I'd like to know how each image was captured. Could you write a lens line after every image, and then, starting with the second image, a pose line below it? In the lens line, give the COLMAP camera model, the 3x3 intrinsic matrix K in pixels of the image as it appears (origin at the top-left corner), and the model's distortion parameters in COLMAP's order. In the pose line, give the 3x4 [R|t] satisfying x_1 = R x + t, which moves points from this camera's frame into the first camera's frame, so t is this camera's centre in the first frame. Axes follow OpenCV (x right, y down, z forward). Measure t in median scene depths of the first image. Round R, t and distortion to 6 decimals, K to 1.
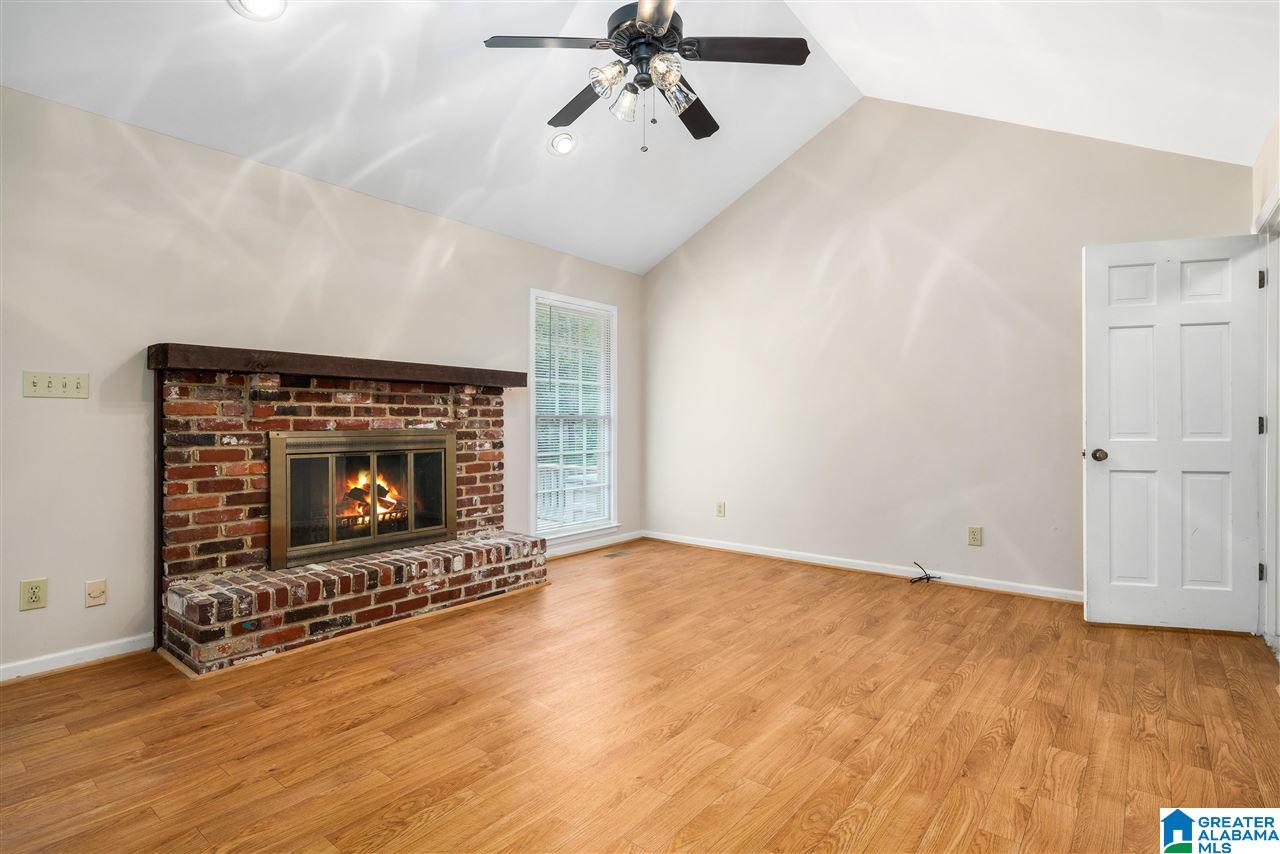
lens RADIAL K [[633.8, 0, 632.9], [0, 633.8, 423.7], [0, 0, 1]] dist [0.009526, -0.000761]
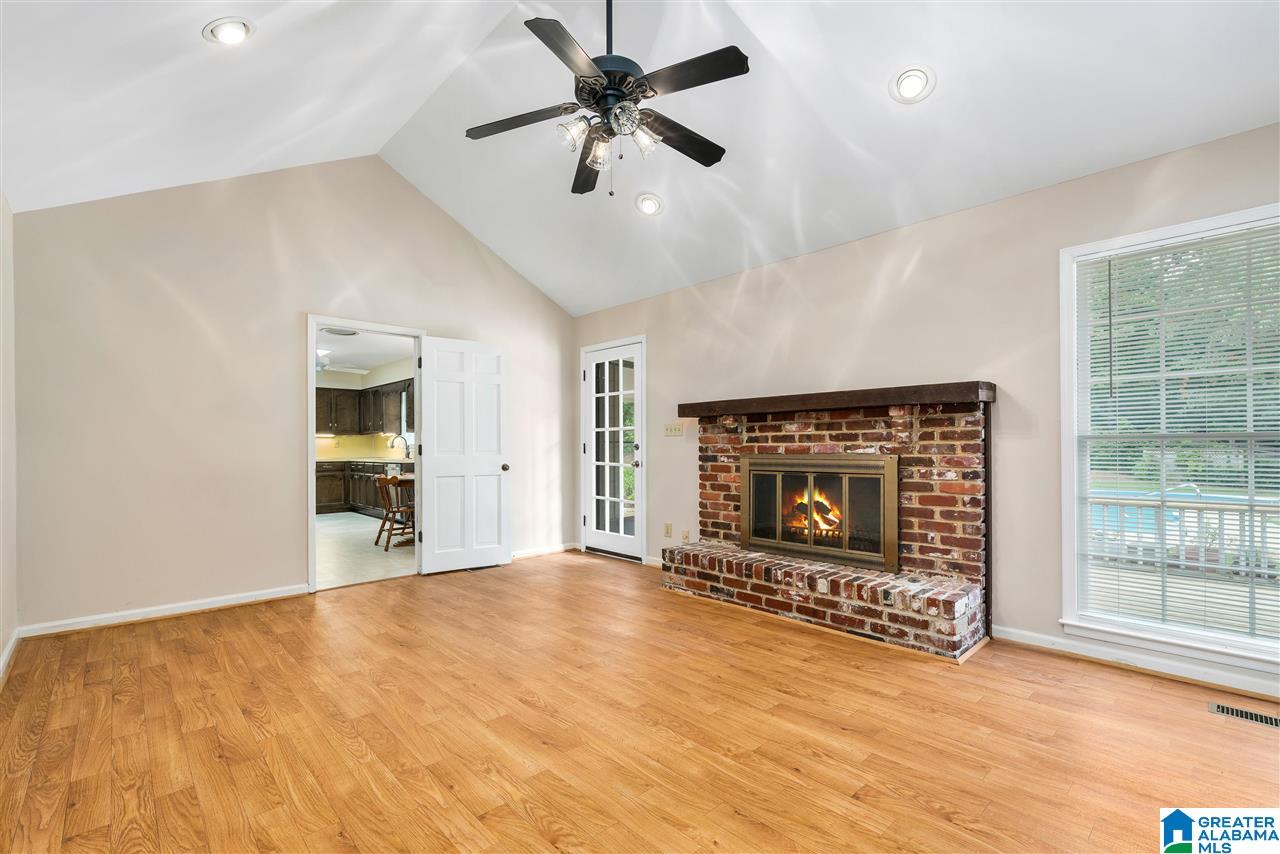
lens RADIAL K [[539.1, 0, 592.1], [0, 539.1, 461.0], [0, 0, 1]] dist [-0.000406, -0.000310]
pose [[-0.160900, 0.022340, -0.986718, 0.651255], [0.001027, 0.999747, 0.022468, -0.000061], [0.986970, 0.002602, -0.160882, 0.794740]]
